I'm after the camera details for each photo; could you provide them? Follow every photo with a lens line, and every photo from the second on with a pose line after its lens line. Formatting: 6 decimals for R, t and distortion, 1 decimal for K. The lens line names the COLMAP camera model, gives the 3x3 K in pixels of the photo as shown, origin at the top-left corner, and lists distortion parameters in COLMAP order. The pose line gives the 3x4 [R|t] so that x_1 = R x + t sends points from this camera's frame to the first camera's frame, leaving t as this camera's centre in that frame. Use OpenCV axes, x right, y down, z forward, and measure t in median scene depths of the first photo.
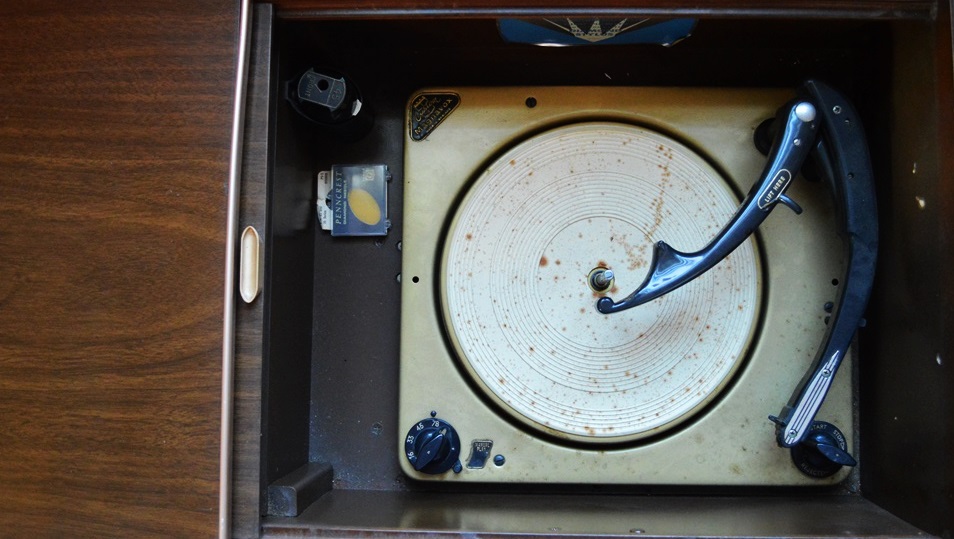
lens RADIAL K [[924.1, 0, 482.4], [0, 924.1, 259.7], [0, 0, 1]] dist [-0.059988, 0.000000]
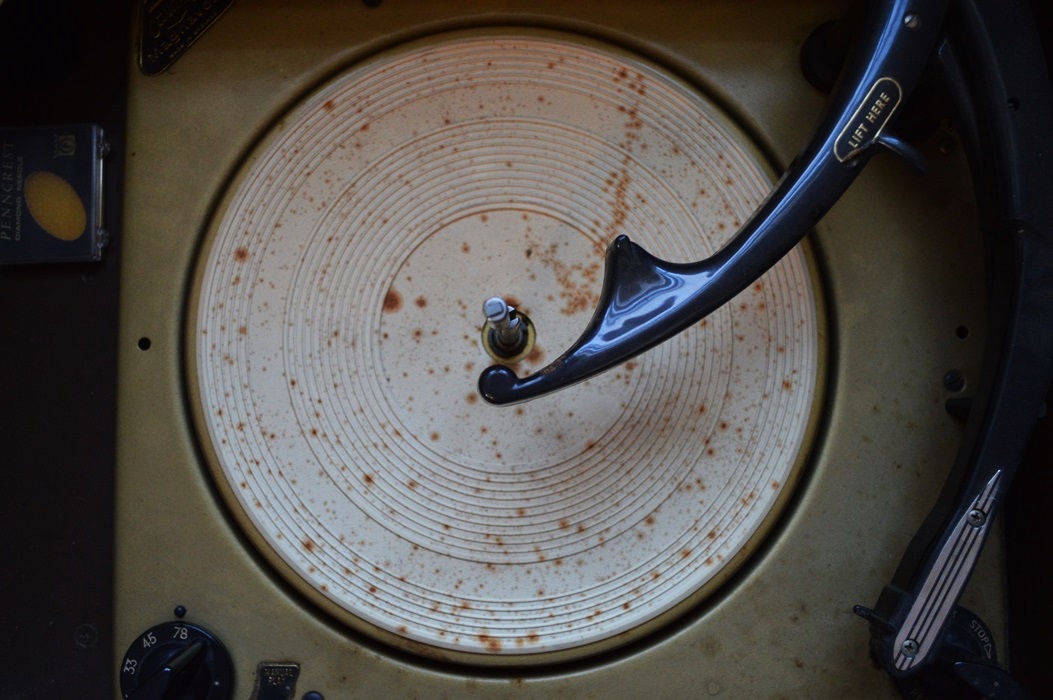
lens RADIAL K [[884.3, 0, 527.6], [0, 884.3, 345.4], [0, 0, 1]] dist [-0.067330, -0.002930]
pose [[0.998045, -0.019973, 0.059215, 0.110959], [0.020458, 0.999762, -0.007586, 0.031128], [-0.059049, 0.008782, 0.998216, 0.526895]]
